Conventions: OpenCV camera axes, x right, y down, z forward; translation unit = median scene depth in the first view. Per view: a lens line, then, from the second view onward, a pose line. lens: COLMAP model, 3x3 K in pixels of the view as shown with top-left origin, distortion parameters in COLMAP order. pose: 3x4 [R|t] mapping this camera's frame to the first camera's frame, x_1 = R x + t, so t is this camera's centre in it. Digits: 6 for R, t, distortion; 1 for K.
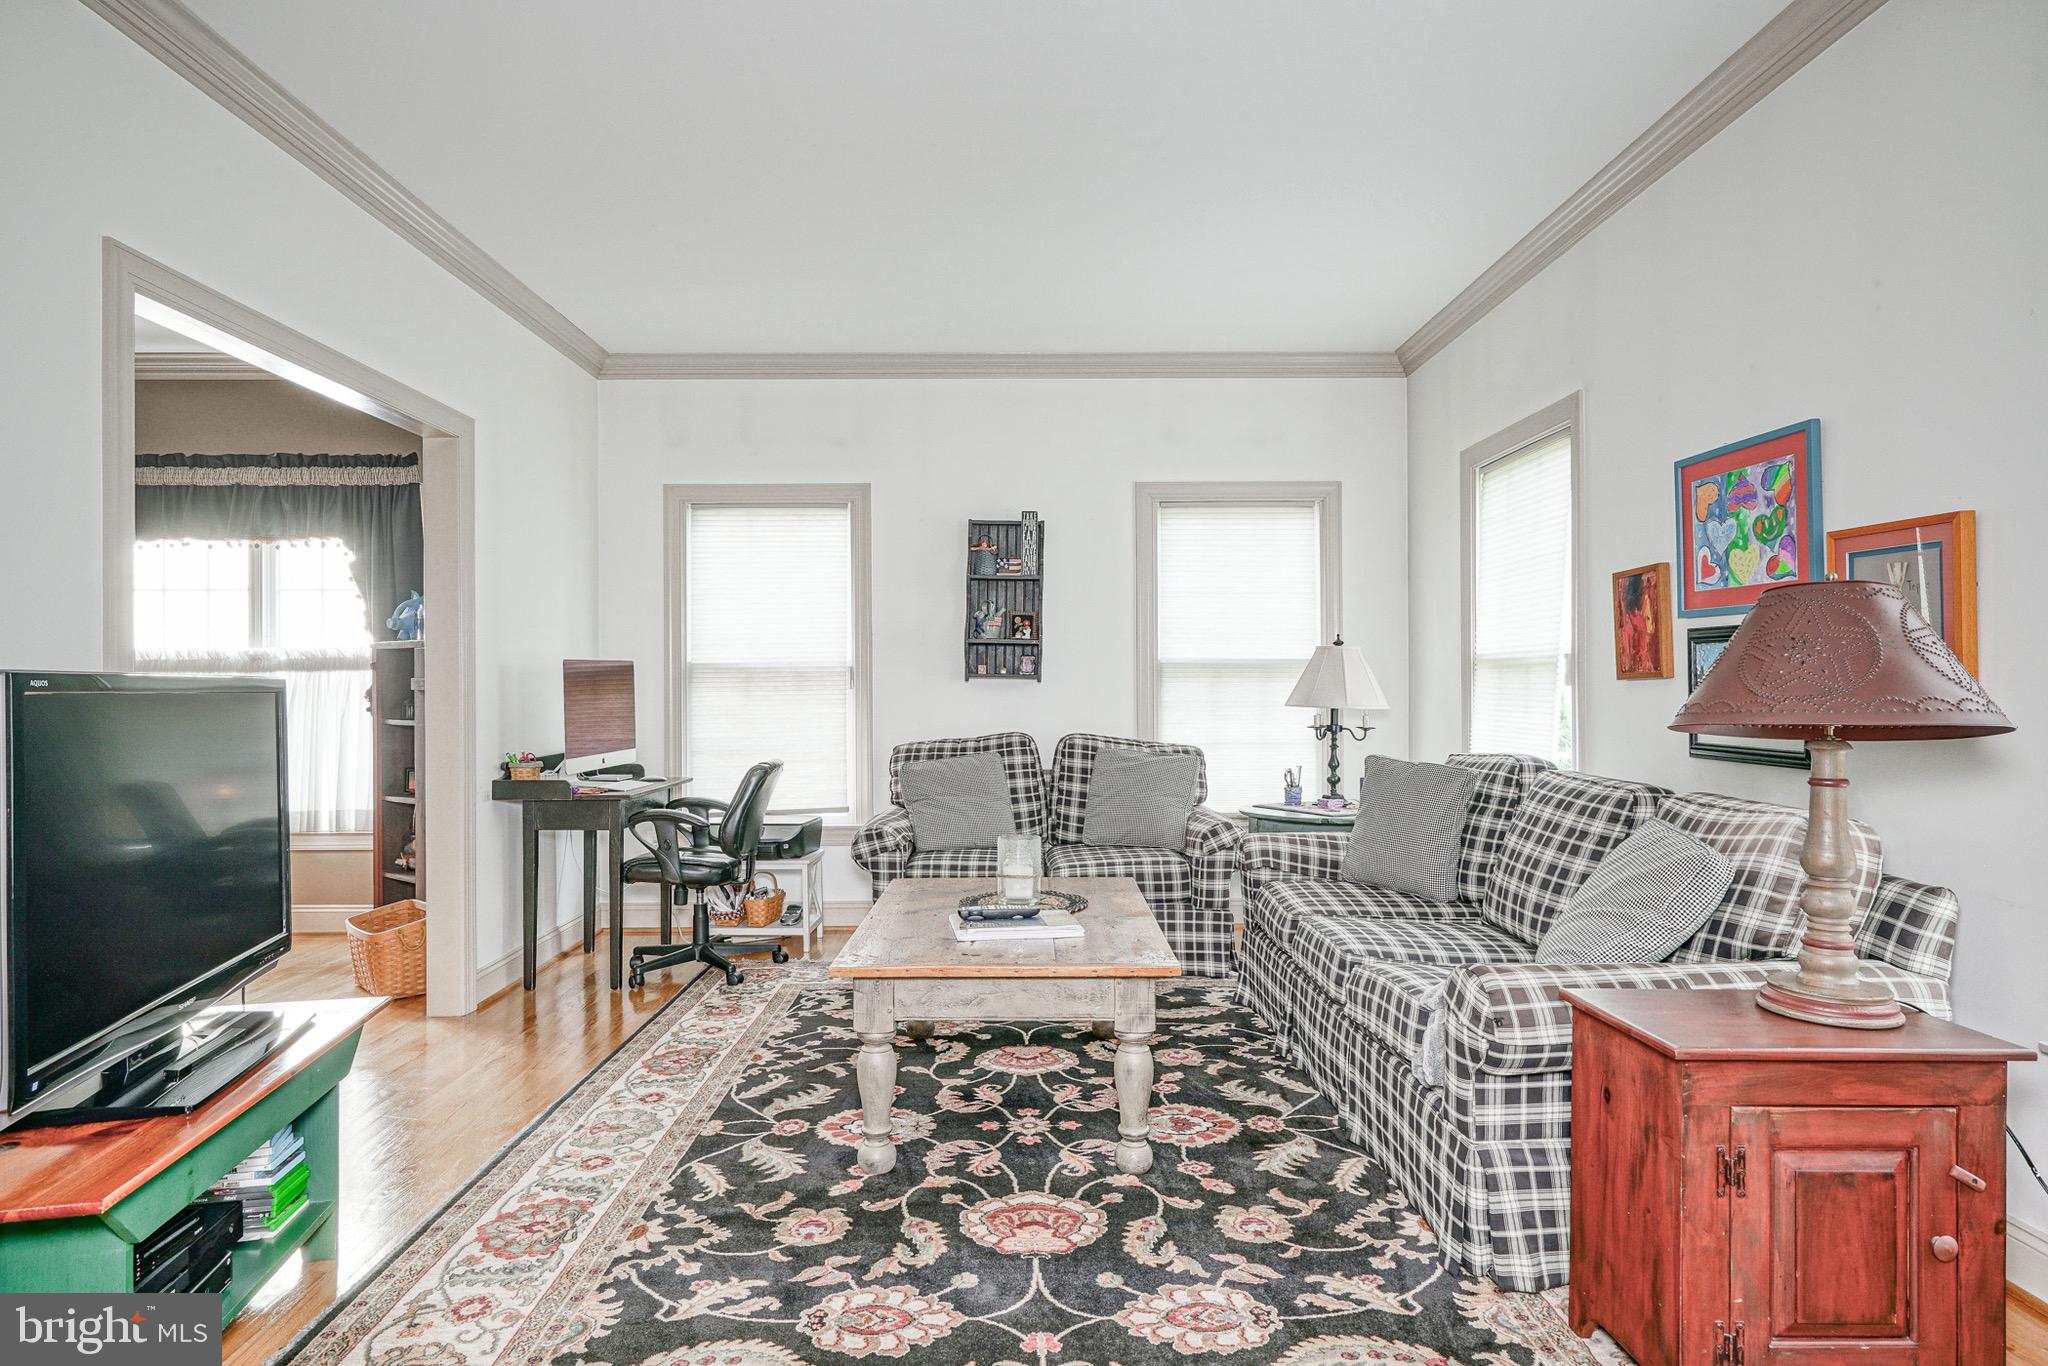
lens RADIAL K [[1205.6, 0, 1024.0], [0, 1205.6, 683.0], [0, 0, 1]] dist [0.001023, 0.000396]
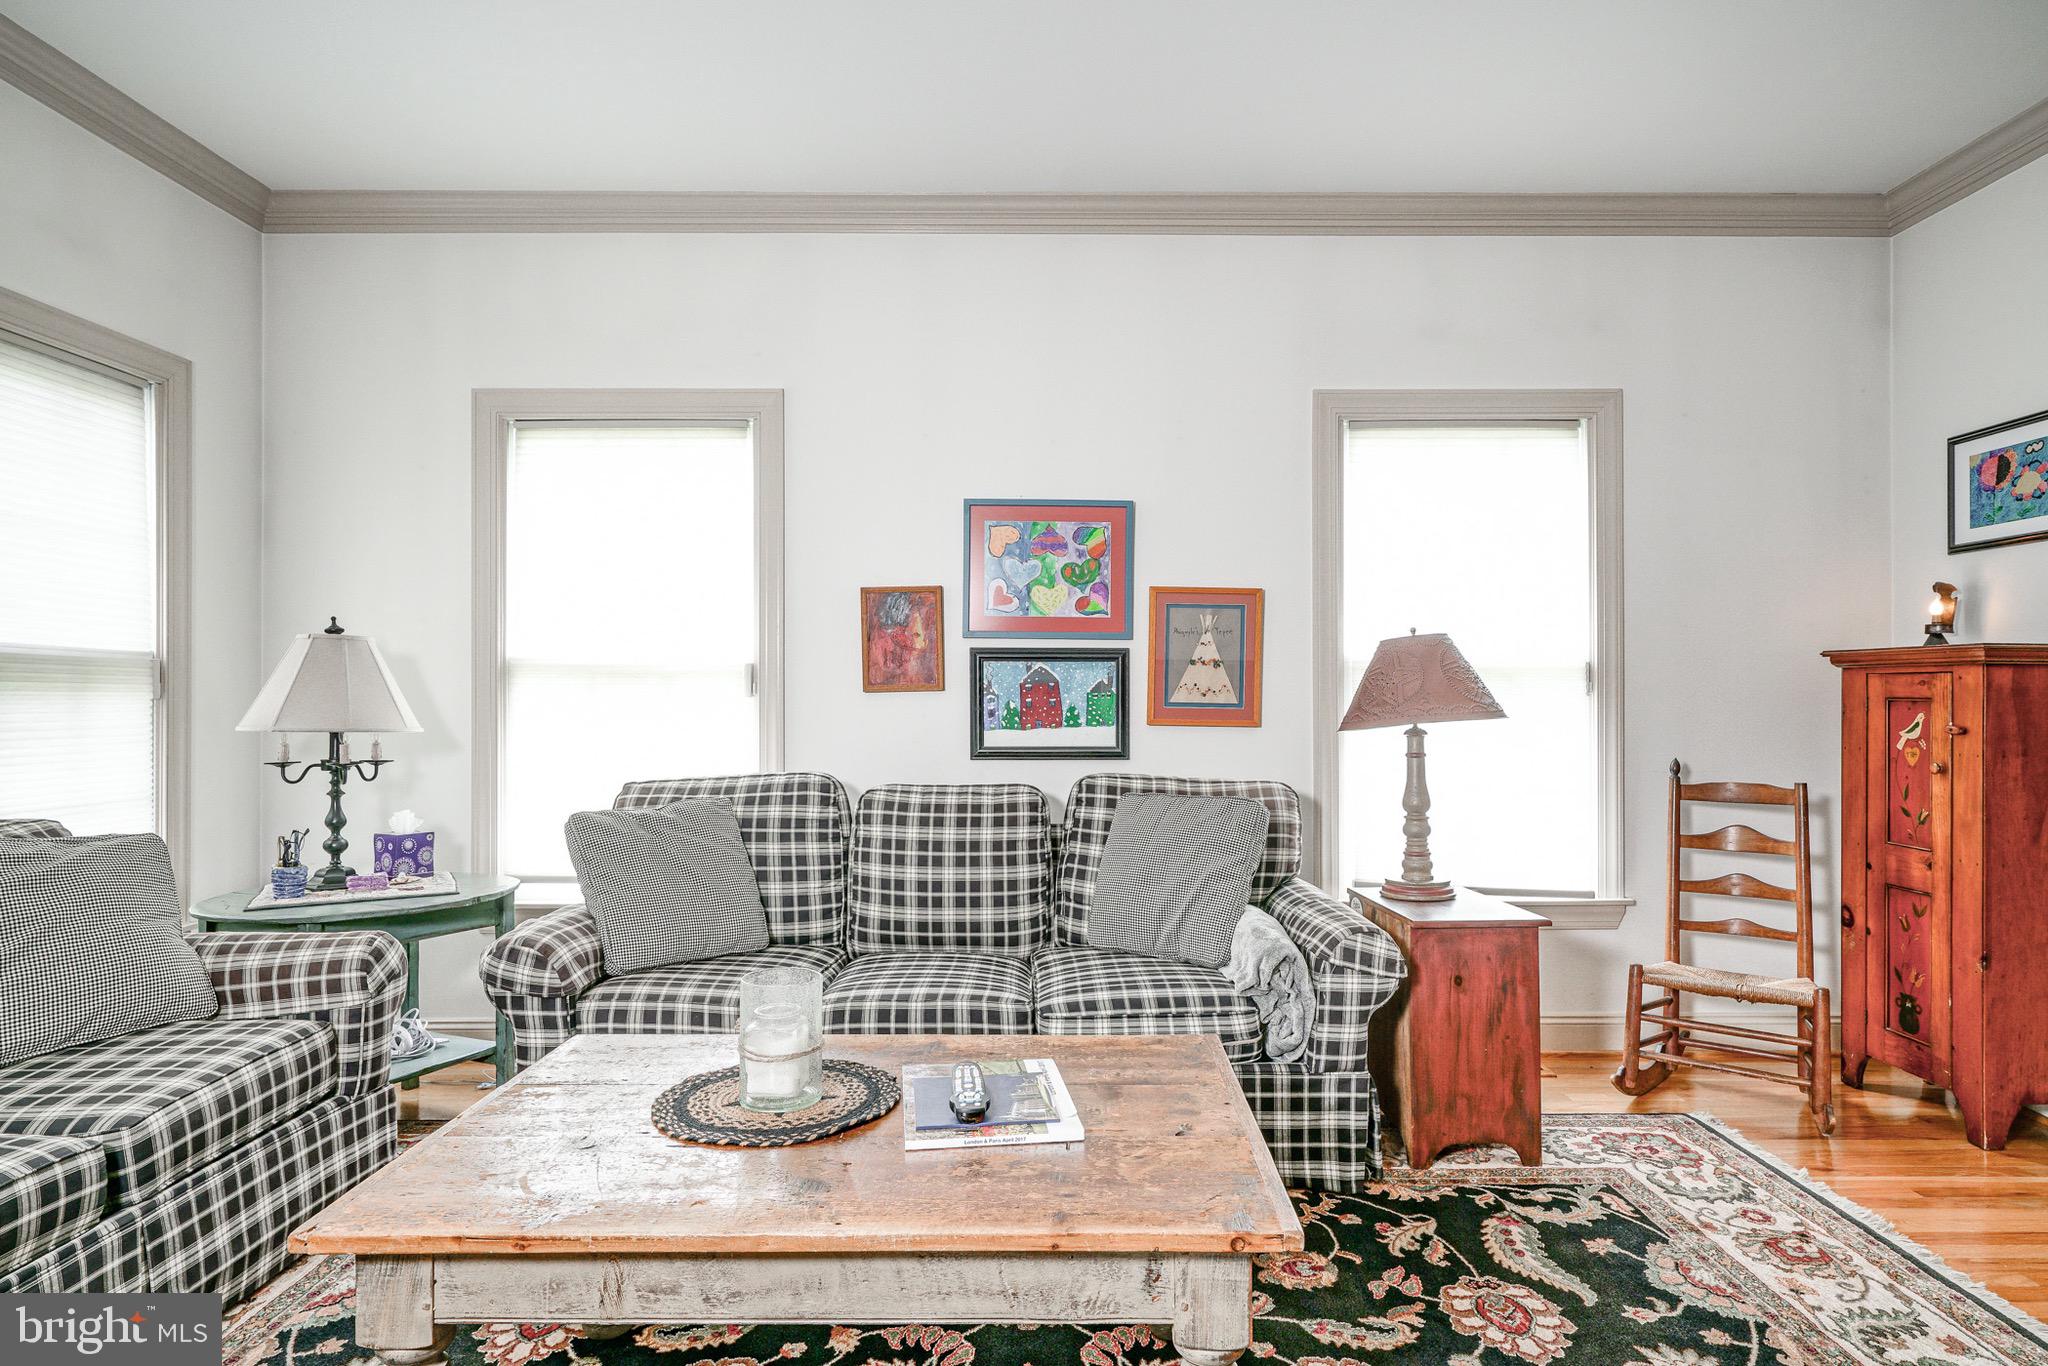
lens RADIAL K [[1205.6, 0, 1024.0], [0, 1205.6, 683.0], [0, 0, 1]] dist [0.001023, 0.000396]
pose [[-0.034391, 0.008368, 0.999373, -0.632094], [-0.000780, 0.999964, -0.008400, -0.001415], [-0.999408, -0.001069, -0.034383, 1.050887]]
